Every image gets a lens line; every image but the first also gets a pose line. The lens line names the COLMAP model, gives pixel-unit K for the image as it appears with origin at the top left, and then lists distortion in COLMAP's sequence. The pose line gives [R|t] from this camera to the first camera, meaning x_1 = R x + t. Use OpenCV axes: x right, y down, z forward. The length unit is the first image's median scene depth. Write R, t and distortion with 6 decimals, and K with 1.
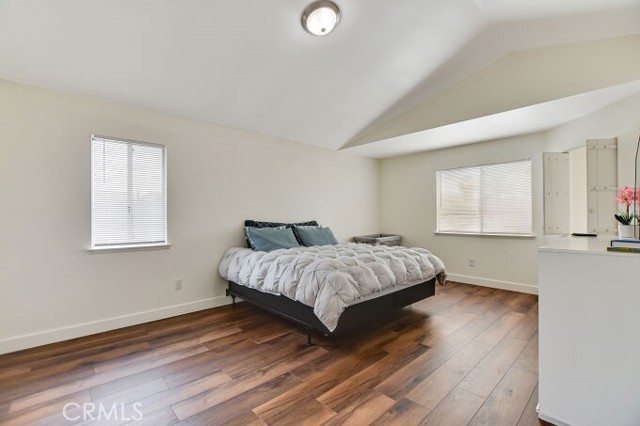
lens RADIAL K [[284.2, 0, 317.7], [0, 284.2, 216.0], [0, 0, 1]] dist [-0.019388, 0.000537]
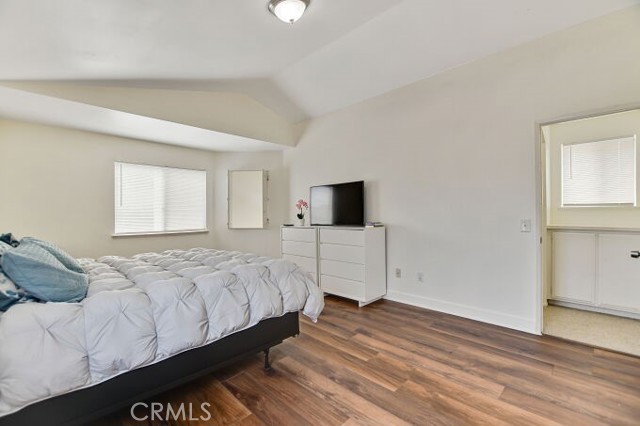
lens RADIAL K [[284.2, 0, 317.7], [0, 284.2, 216.0], [0, 0, 1]] dist [-0.019388, 0.000537]
pose [[-0.056483, 0.002184, 0.998401, -0.974012], [0.004603, 0.999988, -0.001927, 0.014199], [-0.998393, 0.004487, -0.056492, 1.016688]]
